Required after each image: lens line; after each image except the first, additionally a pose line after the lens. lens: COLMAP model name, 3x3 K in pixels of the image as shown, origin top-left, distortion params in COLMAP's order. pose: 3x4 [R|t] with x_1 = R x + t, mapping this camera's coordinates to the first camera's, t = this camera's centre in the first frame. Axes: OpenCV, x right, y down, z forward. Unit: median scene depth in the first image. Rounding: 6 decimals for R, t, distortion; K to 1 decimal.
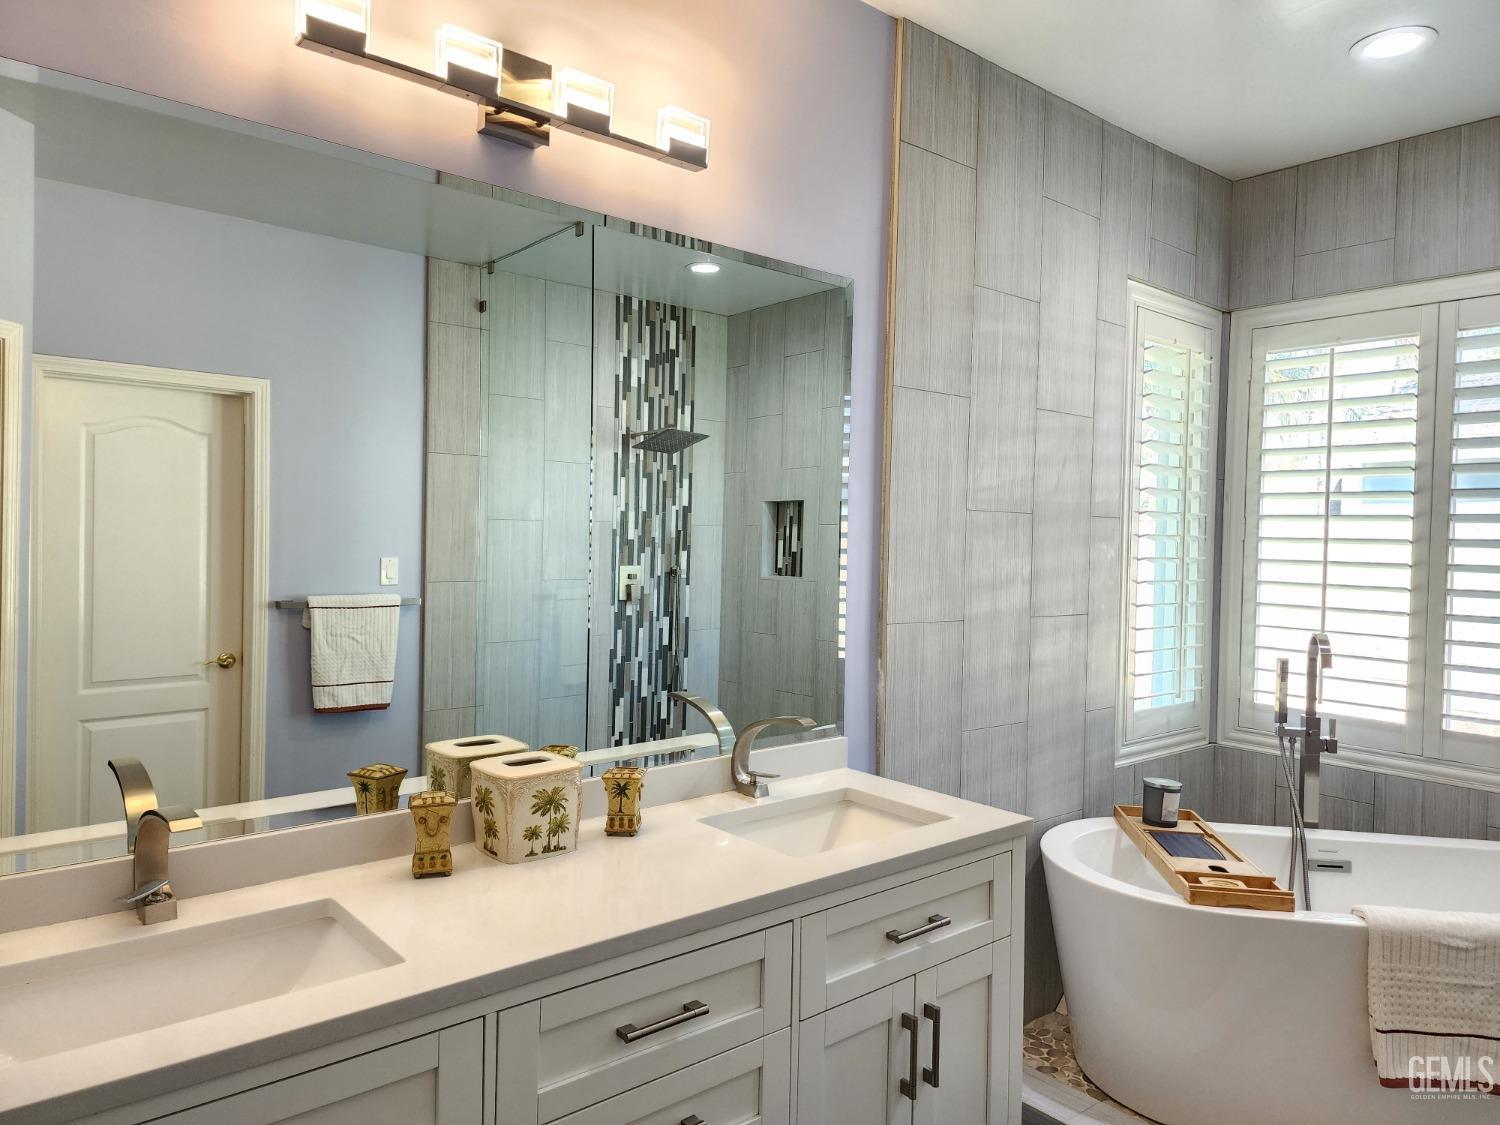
lens RADIAL K [[989.8, 0, 761.1], [0, 989.8, 562.8], [0, 0, 1]] dist [0.069964, -0.055042]
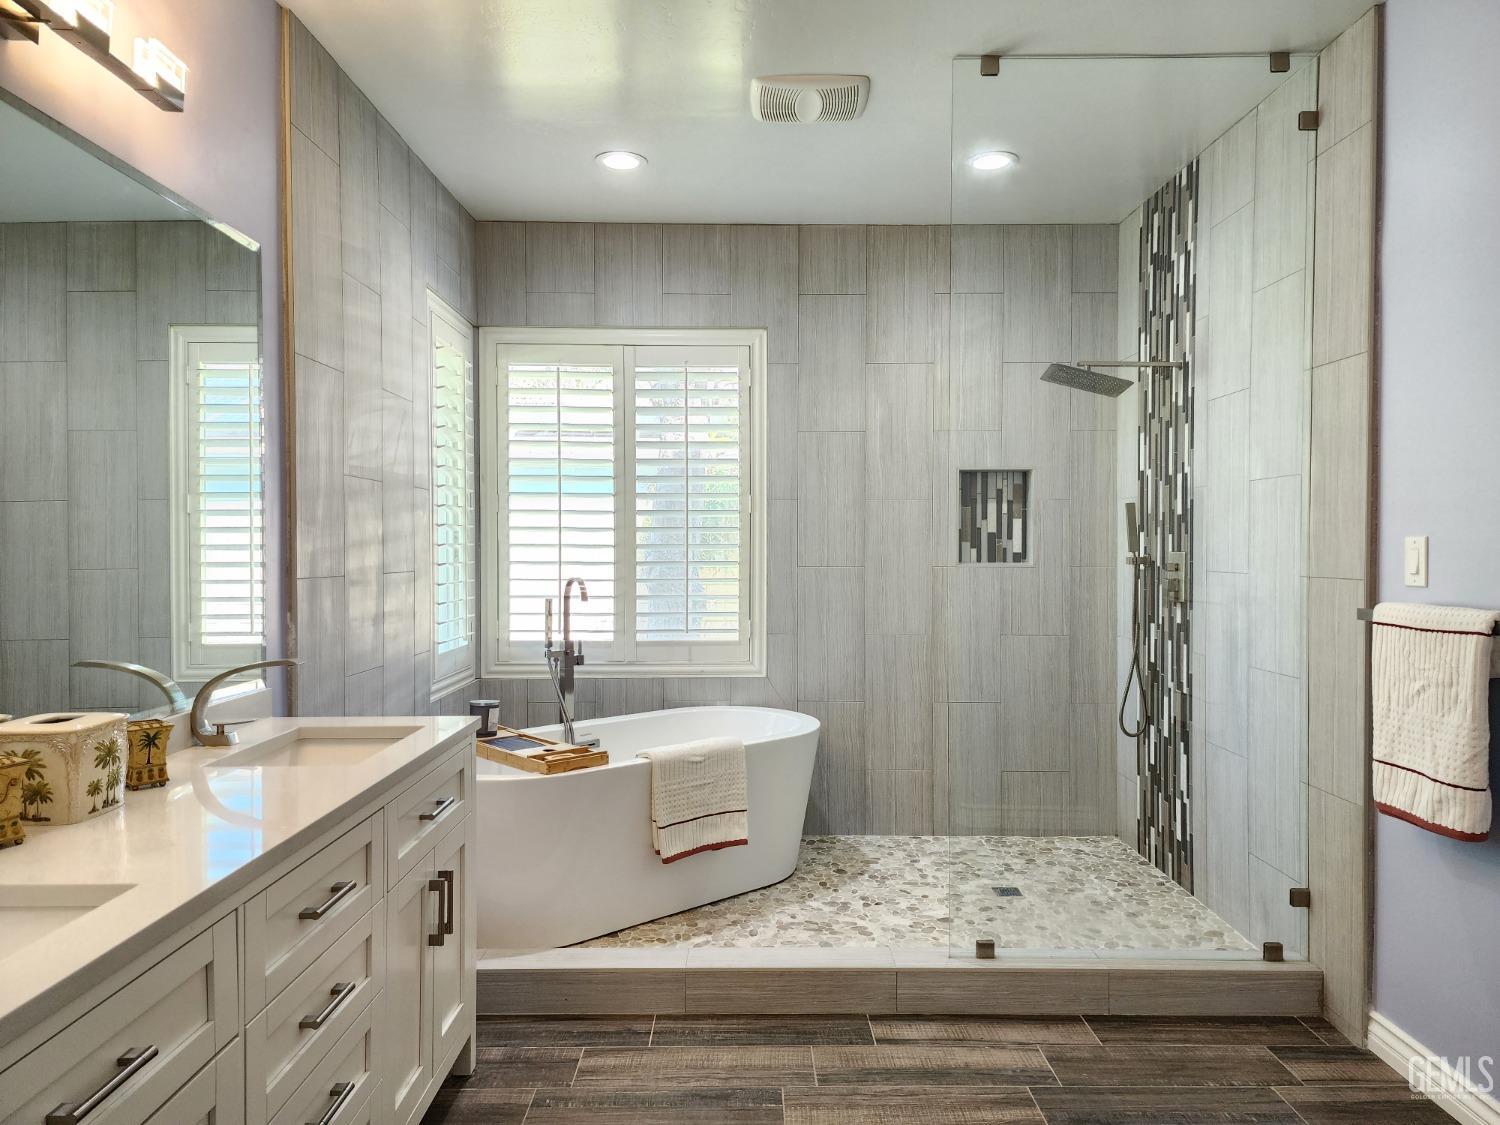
lens RADIAL K [[989.8, 0, 739.7], [0, 989.8, 560.4], [0, 0, 1]] dist [0.069964, -0.055042]
pose [[0.653606, -0.029279, 0.756268, -0.316565], [0.029307, 0.999481, 0.013366, 0.036269], [-0.756267, 0.013428, 0.654125, -0.047254]]
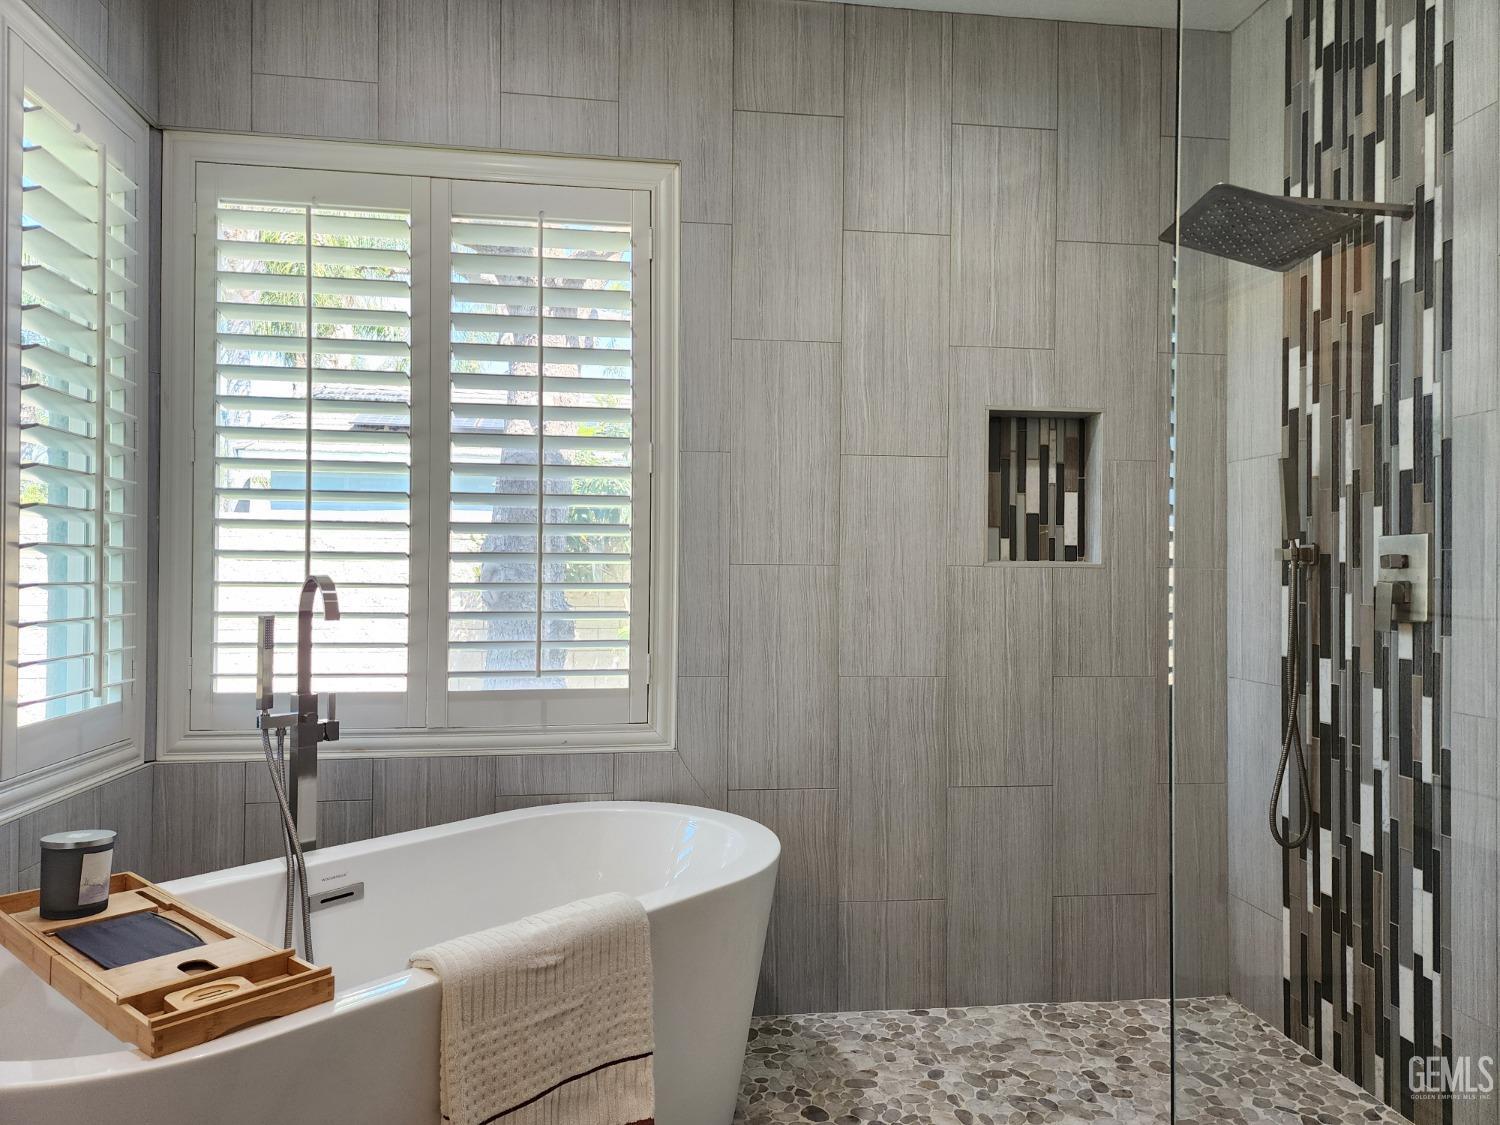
lens RADIAL K [[989.8, 0, 744.8], [0, 989.8, 569.5], [0, 0, 1]] dist [0.069964, -0.055042]
pose [[0.545847, -0.010777, 0.837816, 0.125846], [0.021229, 0.999774, -0.000971, 0.074225], [-0.837616, 0.018317, 0.545952, 0.361729]]
